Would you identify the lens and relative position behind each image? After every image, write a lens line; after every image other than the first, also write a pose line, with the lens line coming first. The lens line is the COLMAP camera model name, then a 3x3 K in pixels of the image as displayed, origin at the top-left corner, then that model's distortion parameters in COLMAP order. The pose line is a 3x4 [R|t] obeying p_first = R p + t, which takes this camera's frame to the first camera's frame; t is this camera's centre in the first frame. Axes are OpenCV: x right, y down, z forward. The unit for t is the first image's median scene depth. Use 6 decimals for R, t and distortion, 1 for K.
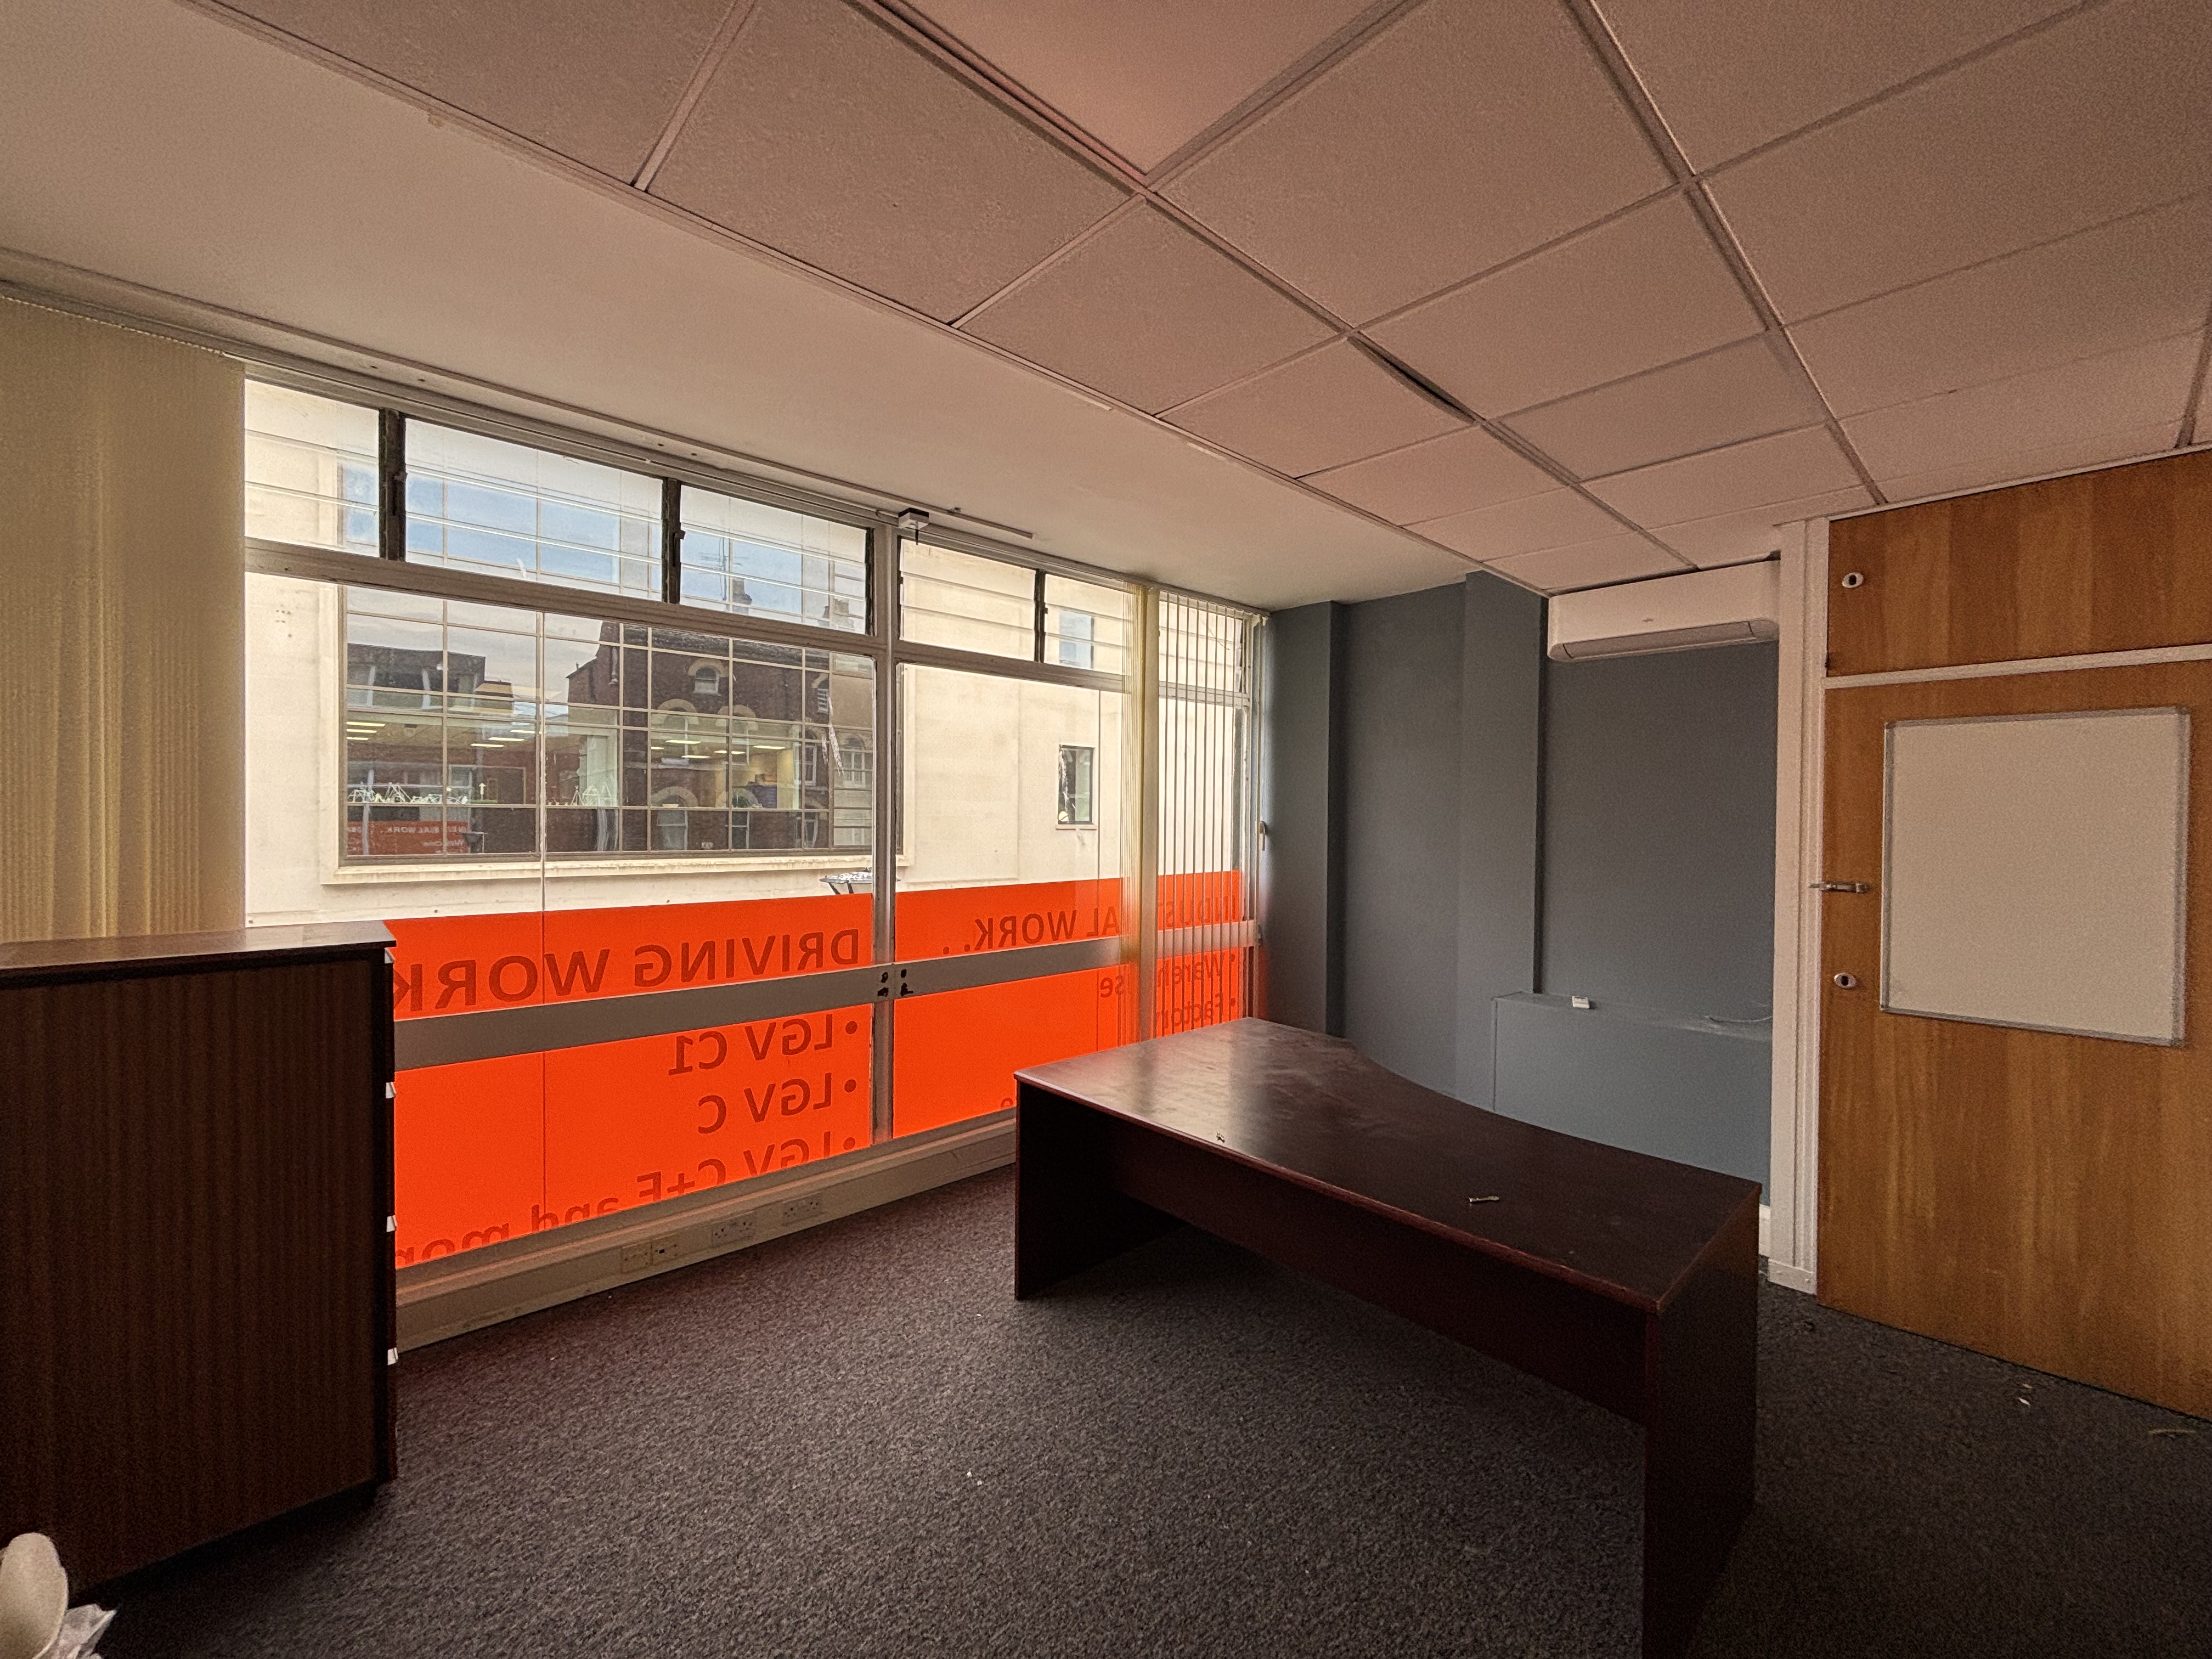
lens RADIAL K [[886.8, 0, 1167.6], [0, 886.8, 835.4], [0, 0, 1]] dist [-0.013765, -0.000196]
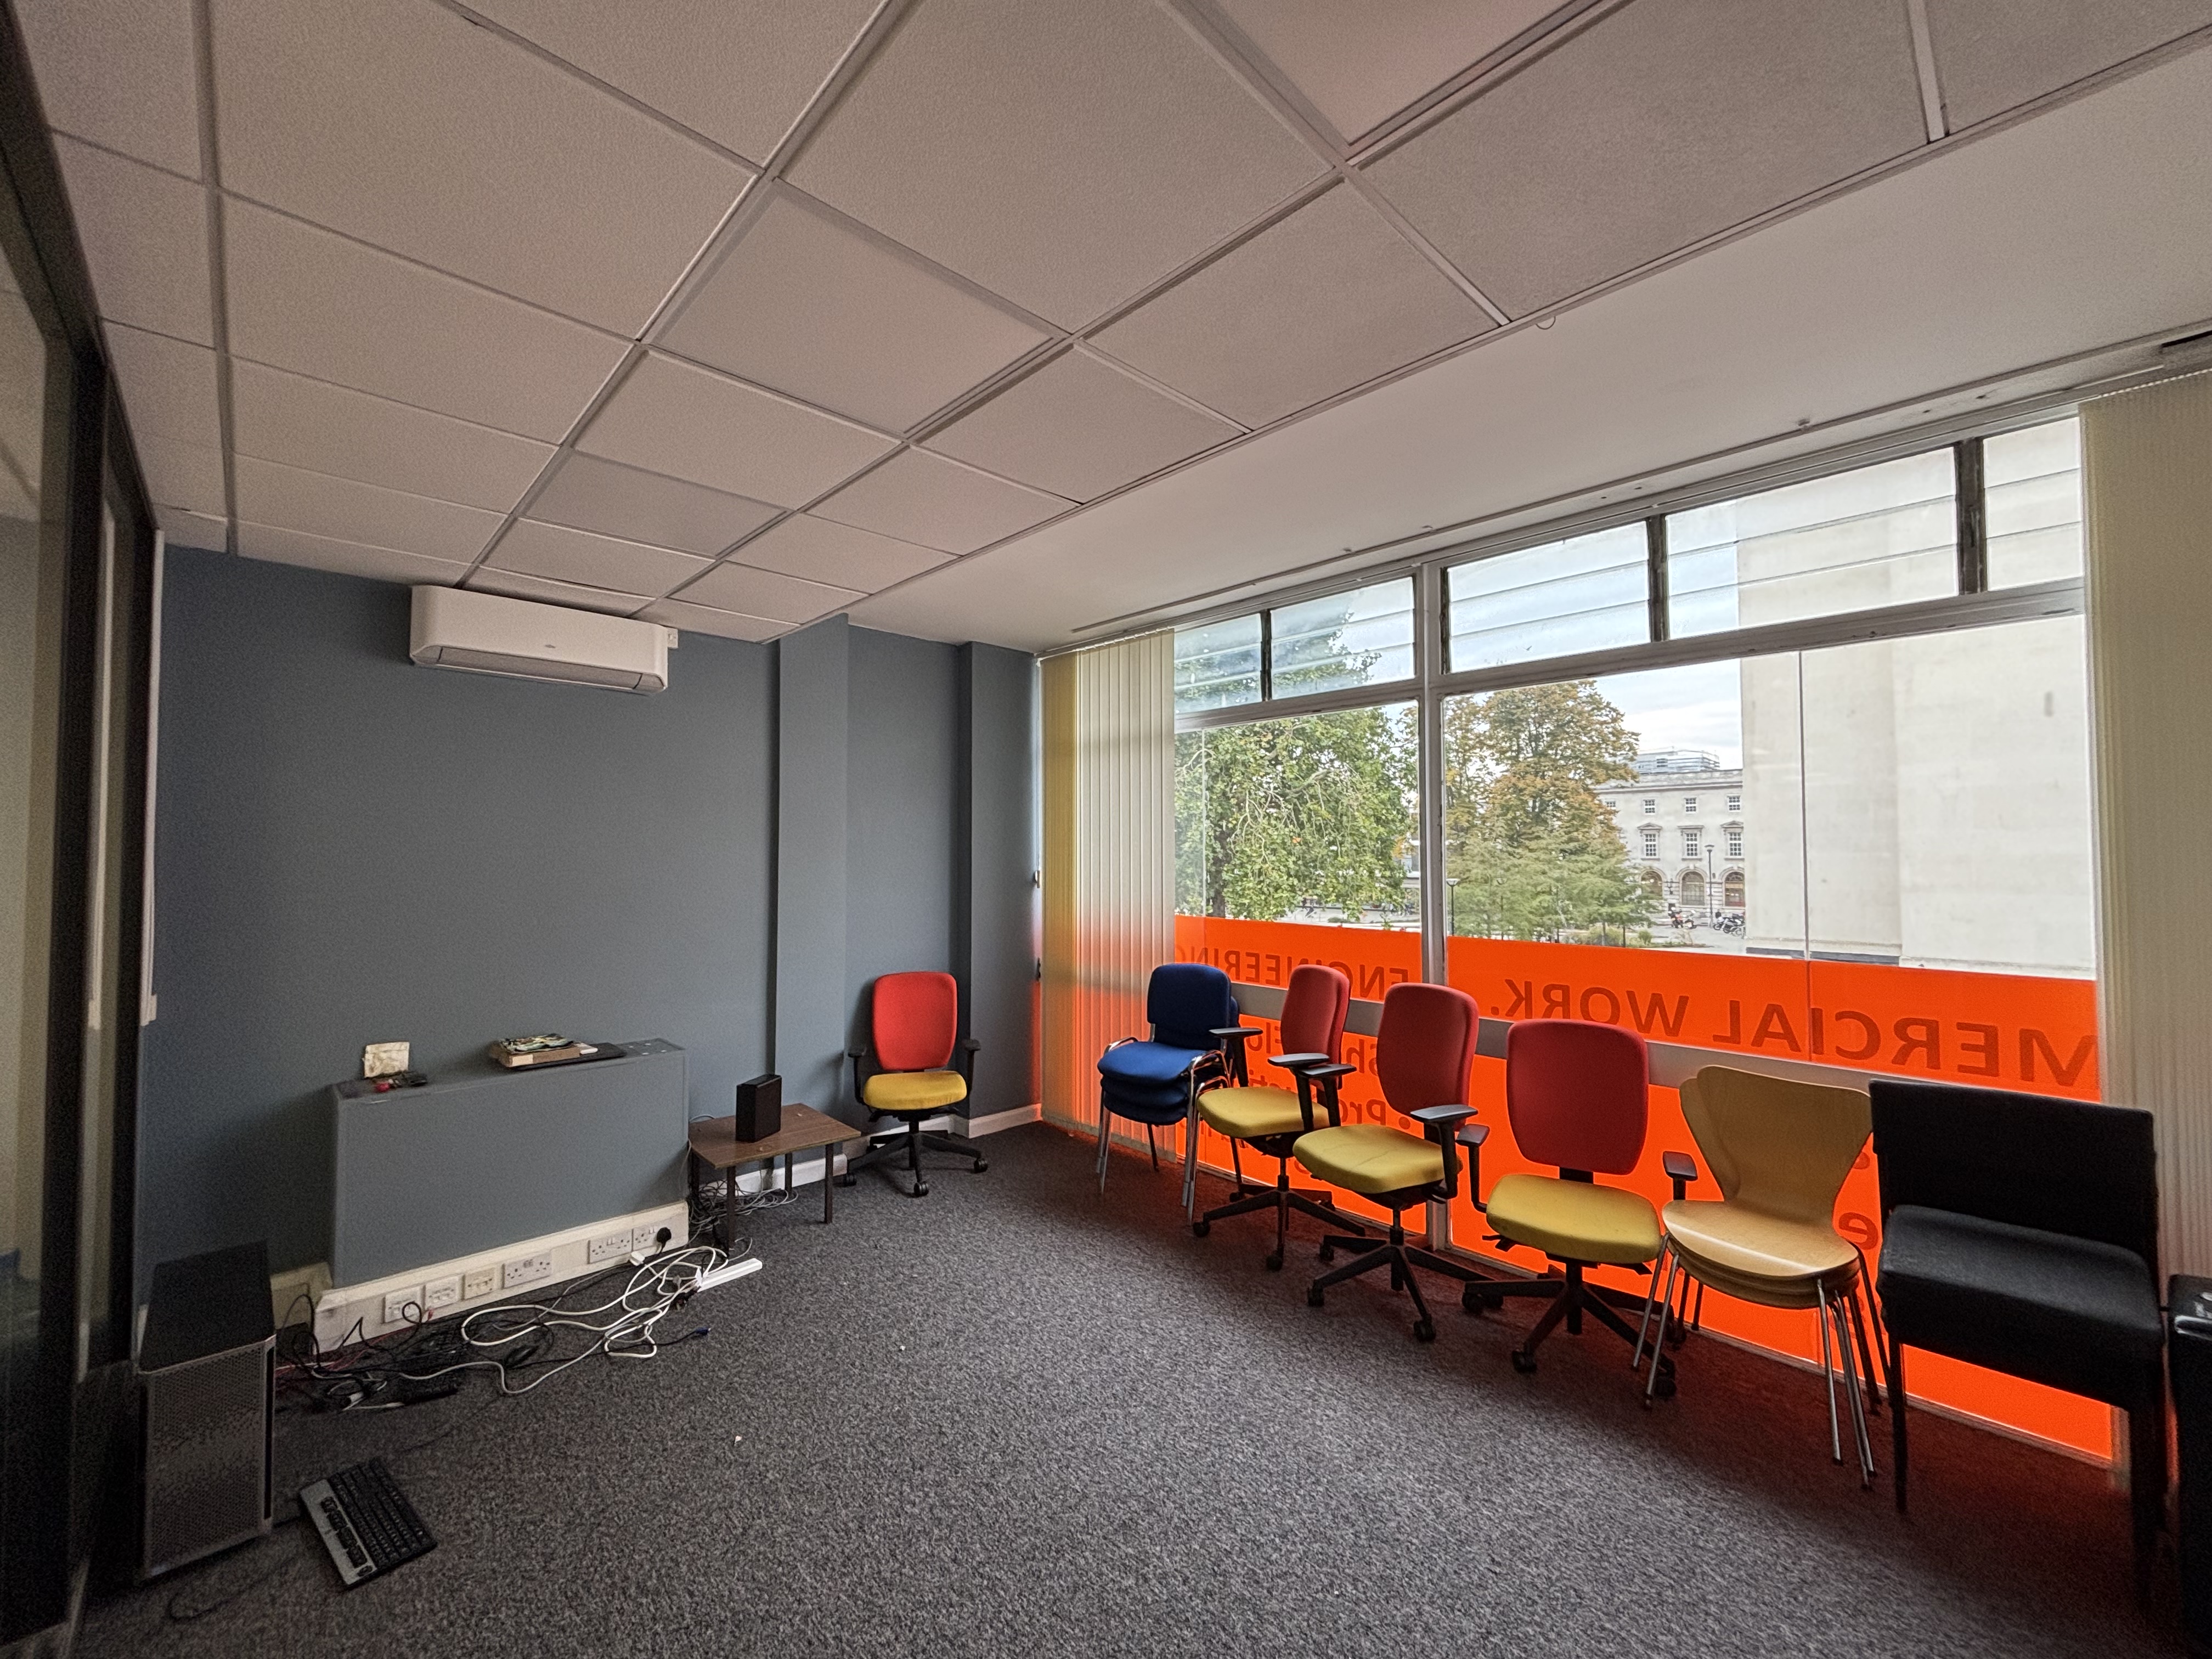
lens RADIAL K [[886.8, 0, 1095.3], [0, 886.8, 823.2], [0, 0, 1]] dist [-0.013765, -0.000196]
pose [[-0.017922, -0.046794, -0.998744, 0.569923], [-0.020860, 0.998704, -0.046418, -0.005328], [0.999622, 0.020002, -0.018875, 0.562172]]
